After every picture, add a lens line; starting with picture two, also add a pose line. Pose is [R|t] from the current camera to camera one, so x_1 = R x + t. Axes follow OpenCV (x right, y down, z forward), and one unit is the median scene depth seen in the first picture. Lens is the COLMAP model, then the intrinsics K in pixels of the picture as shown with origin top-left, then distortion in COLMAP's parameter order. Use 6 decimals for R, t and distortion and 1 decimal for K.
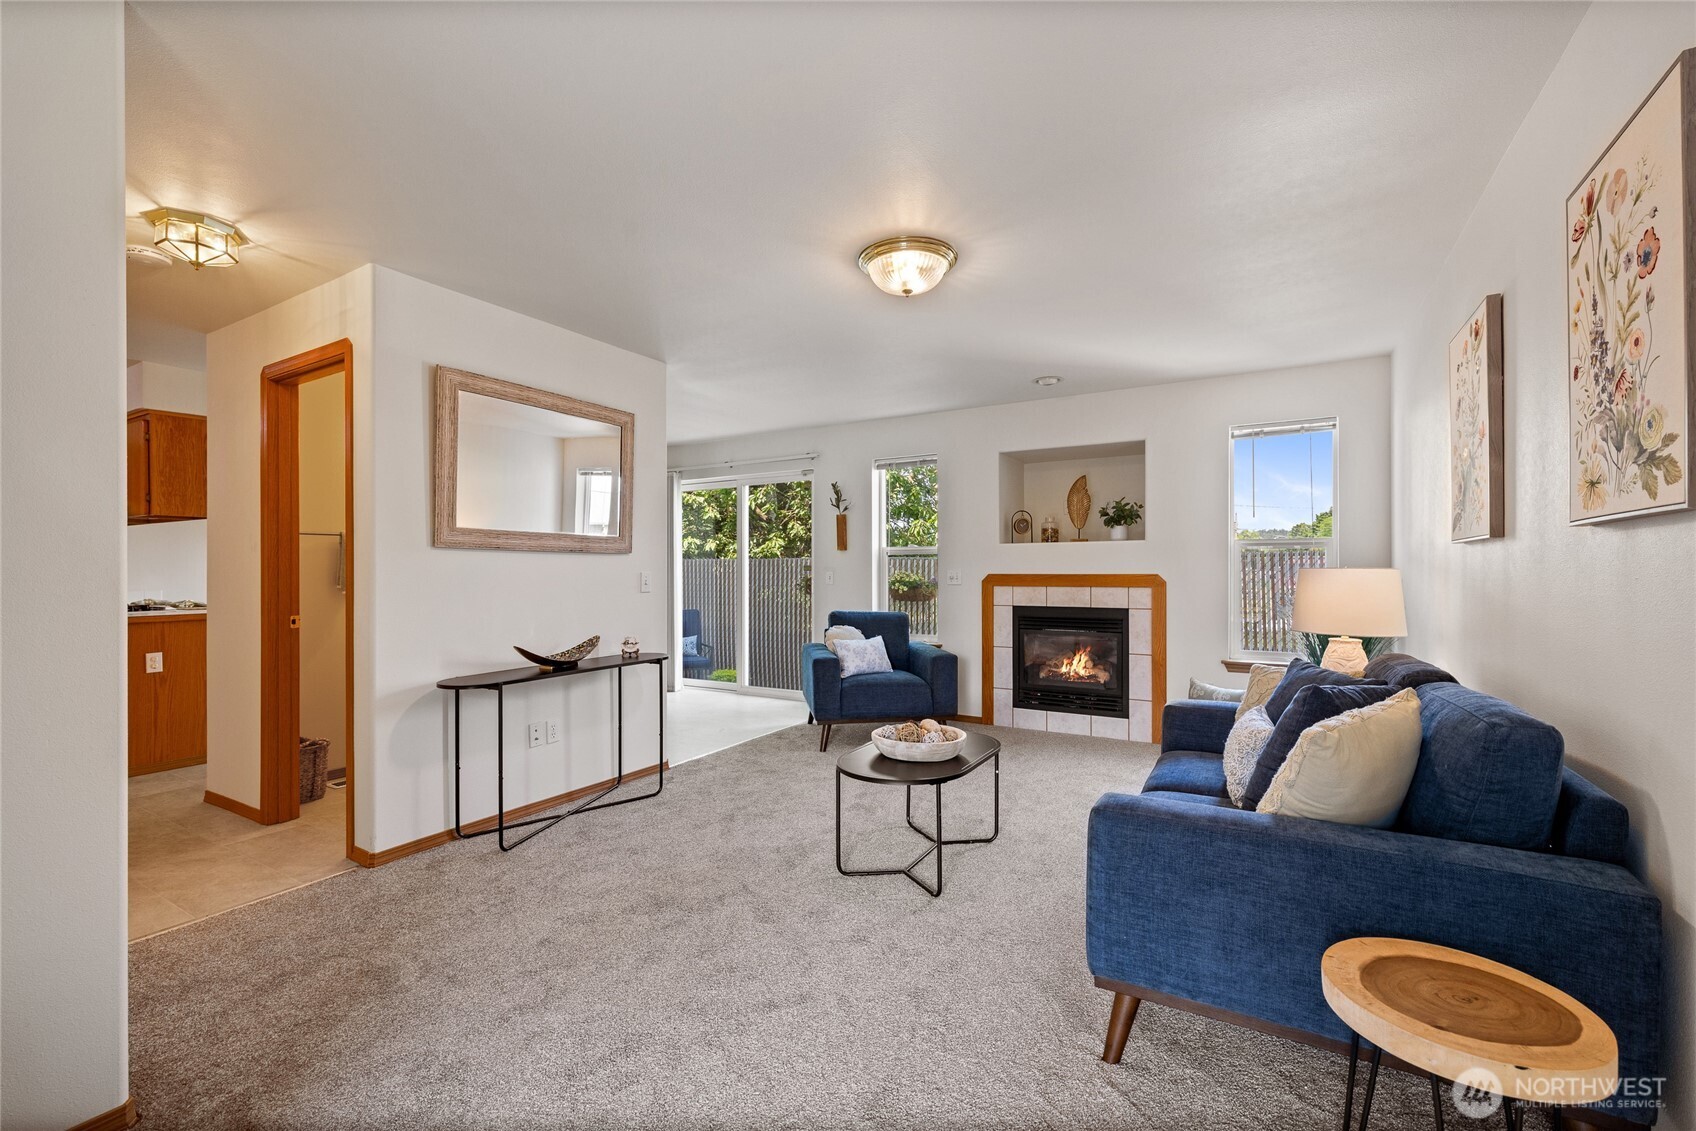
lens RADIAL K [[709.1, 0, 850.5], [0, 709.1, 569.3], [0, 0, 1]] dist [-0.005484, 0.001406]
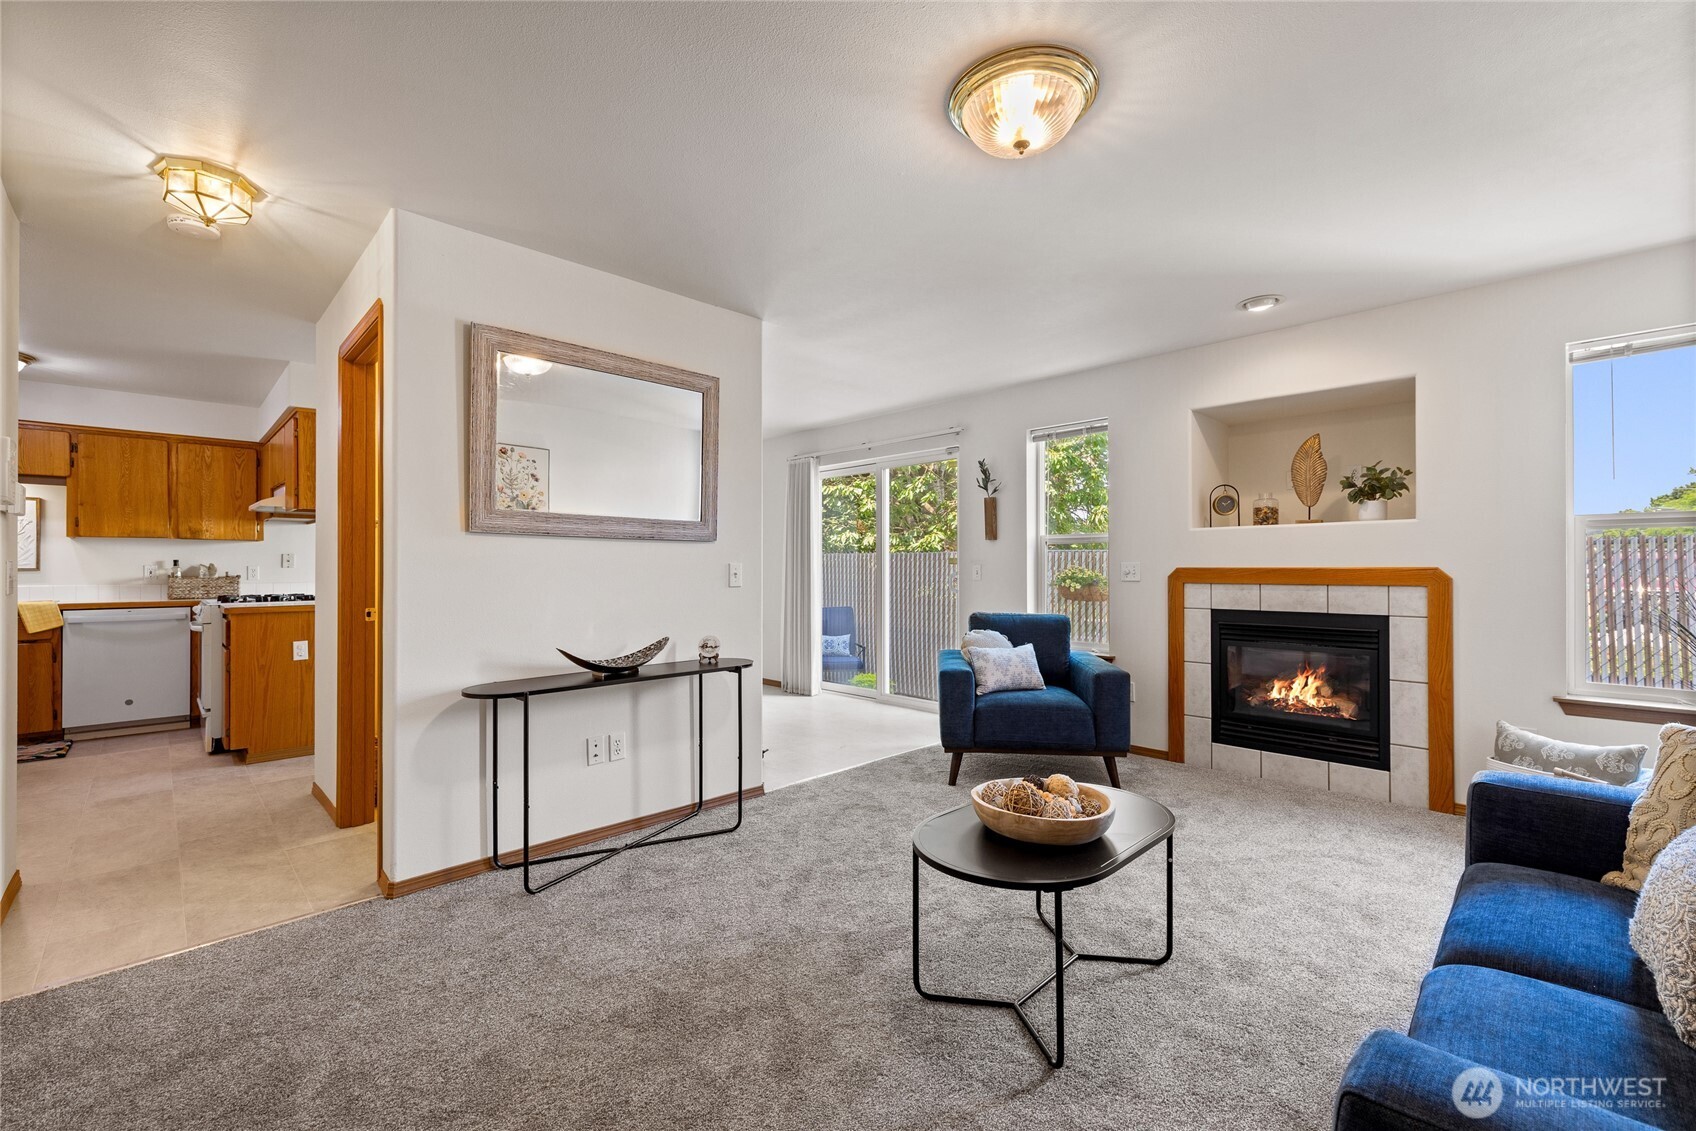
lens RADIAL K [[709.1, 0, 849.9], [0, 709.1, 563.2], [0, 0, 1]] dist [-0.005484, 0.001406]
pose [[0.965377, -0.000522, -0.260859, 0.075222], [-0.000825, 0.999987, -0.005053, 0.008928], [0.260858, 0.005093, 0.965364, 0.234179]]
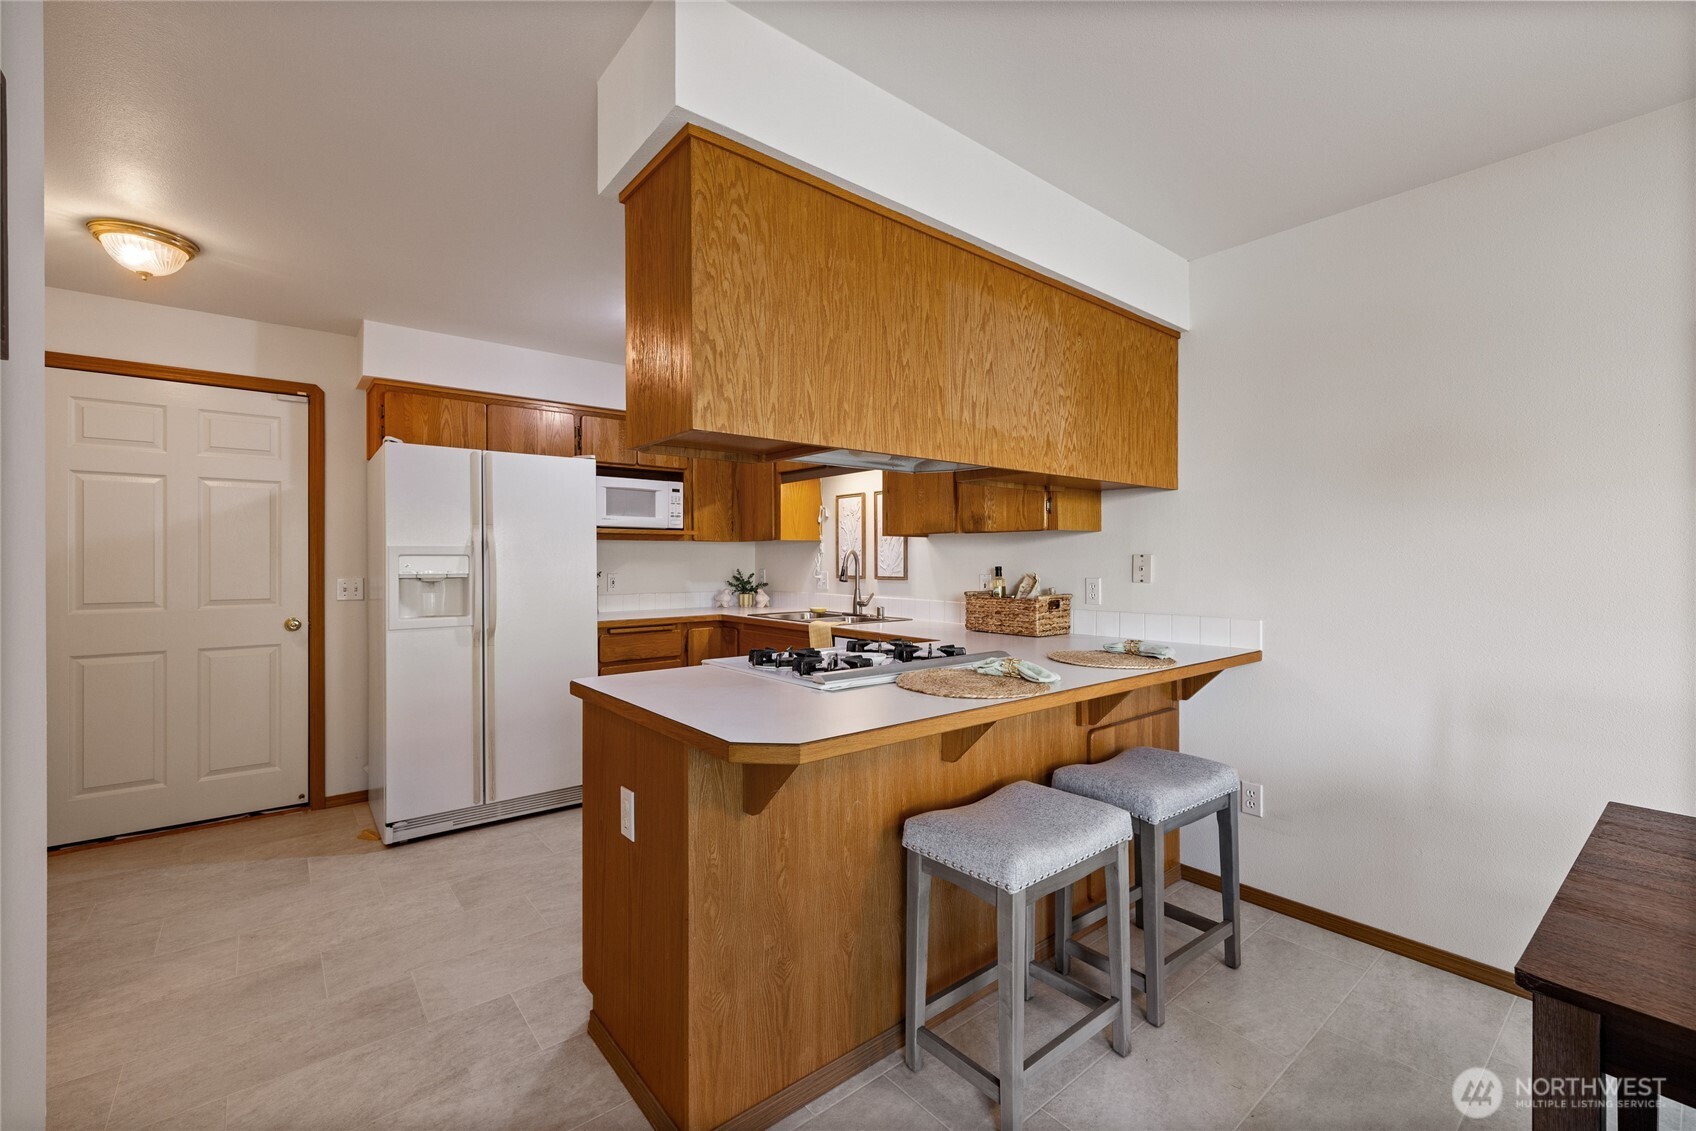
lens RADIAL K [[709.1, 0, 851.9], [0, 709.1, 559.2], [0, 0, 1]] dist [-0.005484, 0.001406]
pose [[-0.342657, 0.001030, -0.939460, -0.767068], [-0.000671, 0.999999, 0.001341, -0.016238], [0.939460, 0.001090, -0.342656, 1.476640]]
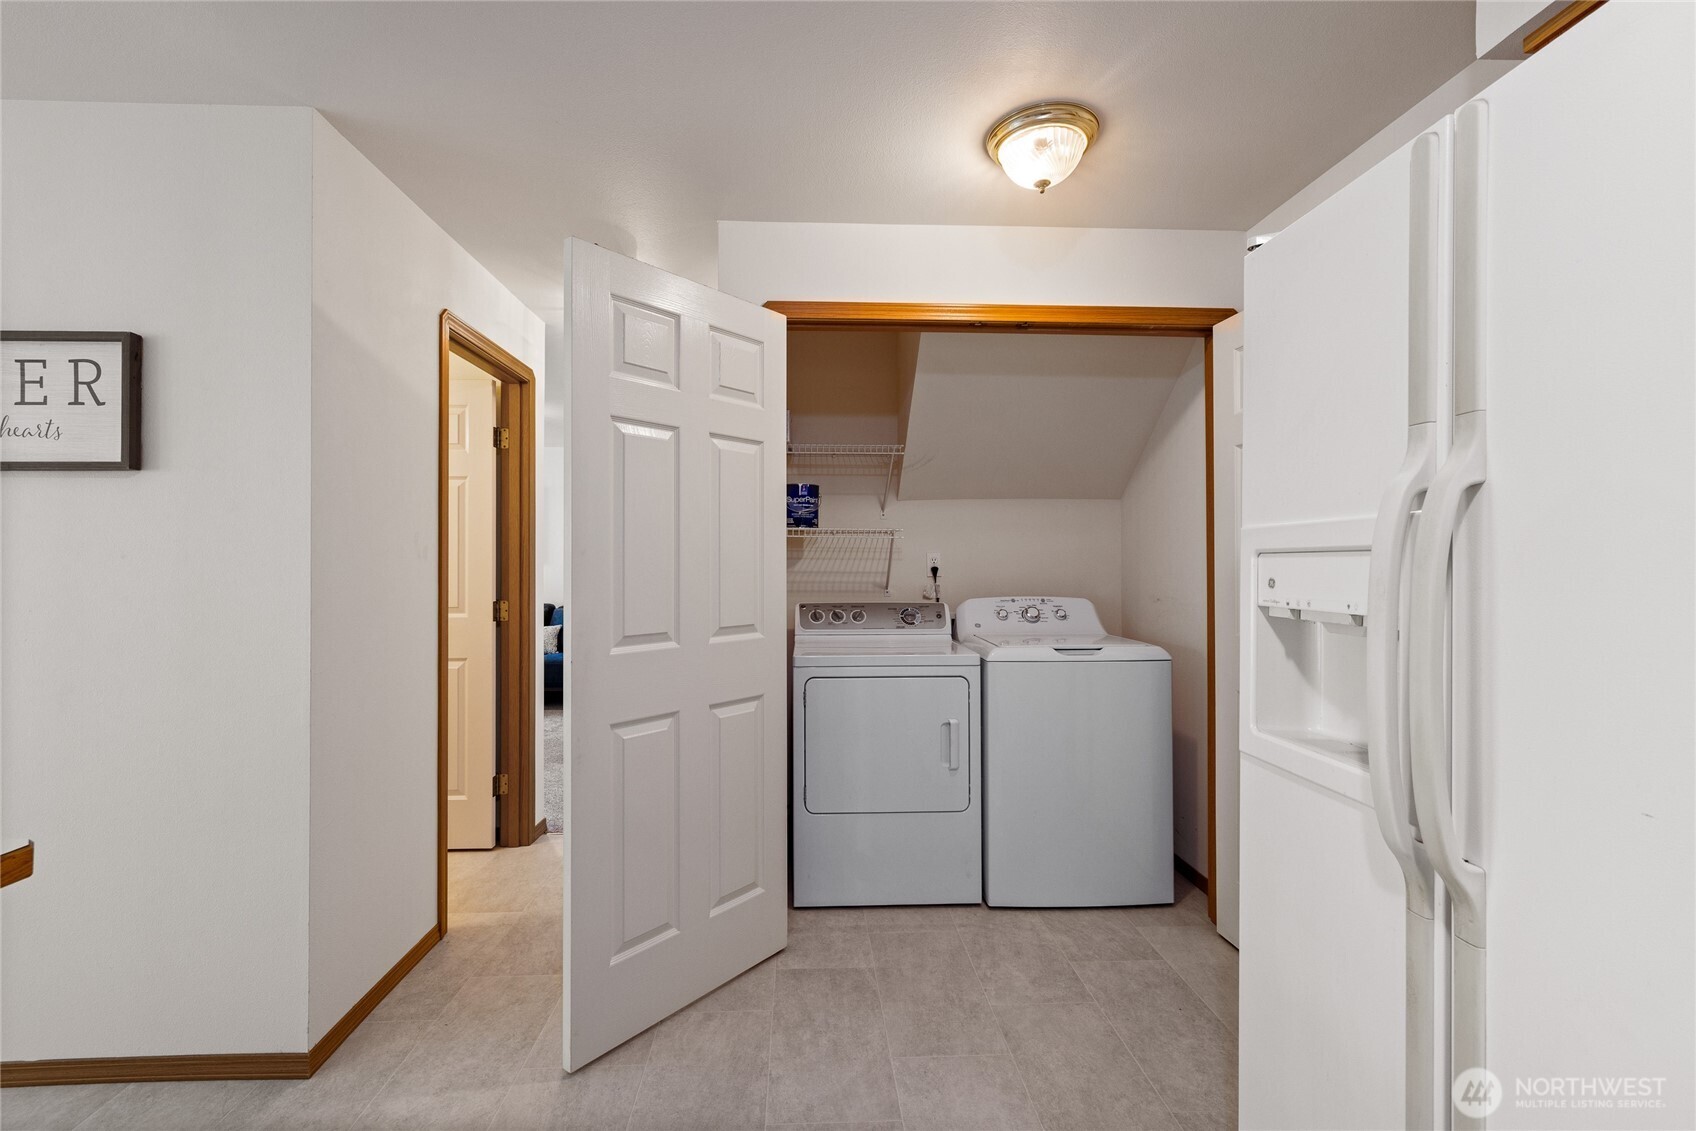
lens RADIAL K [[709.1, 0, 841.6], [0, 709.1, 563.0], [0, 0, 1]] dist [-0.005484, 0.001406]
pose [[-0.550421, 0.006788, 0.834859, -1.562003], [0.008438, 0.999961, -0.002568, -0.015759], [-0.834844, 0.005631, -0.550457, 0.980510]]
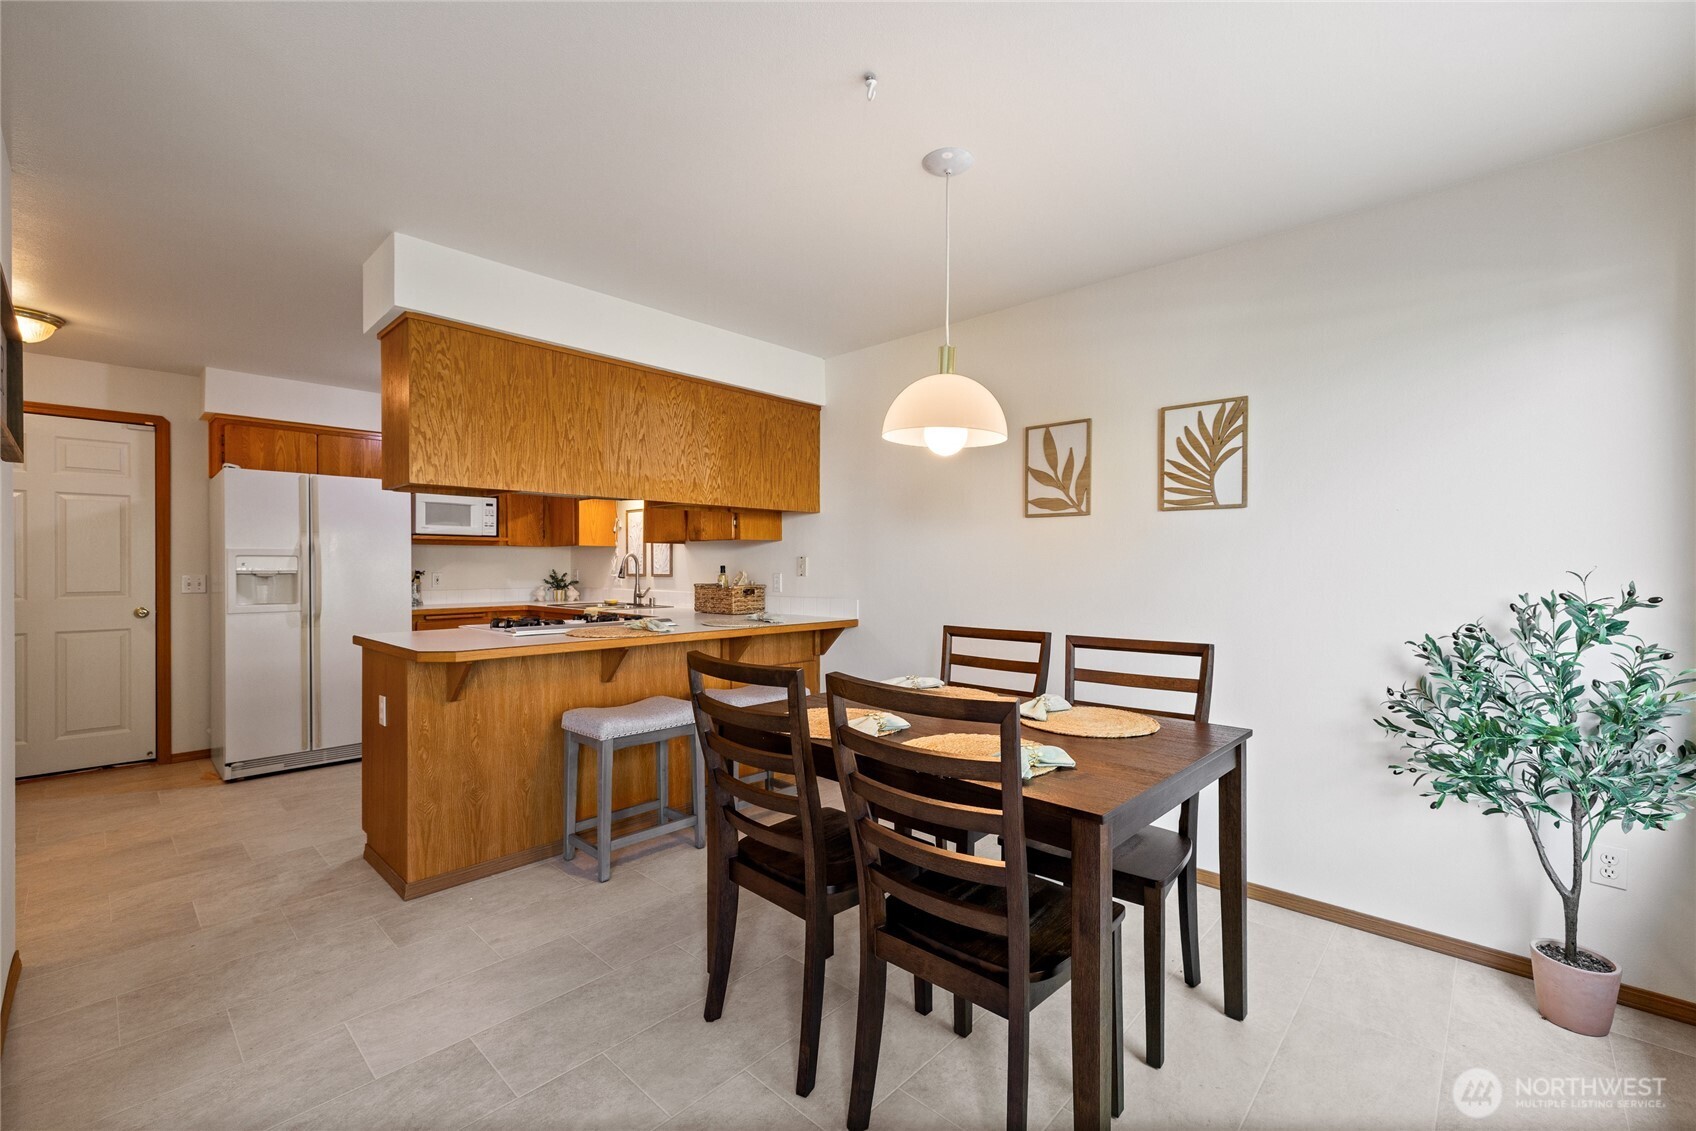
lens RADIAL K [[709.1, 0, 856.6], [0, 709.1, 567.7], [0, 0, 1]] dist [-0.005484, 0.001406]
pose [[-0.210599, 0.003935, -0.977565, -0.505584], [-0.001860, 0.999988, 0.004426, -0.007684], [0.977571, 0.002750, -0.210589, 1.852544]]
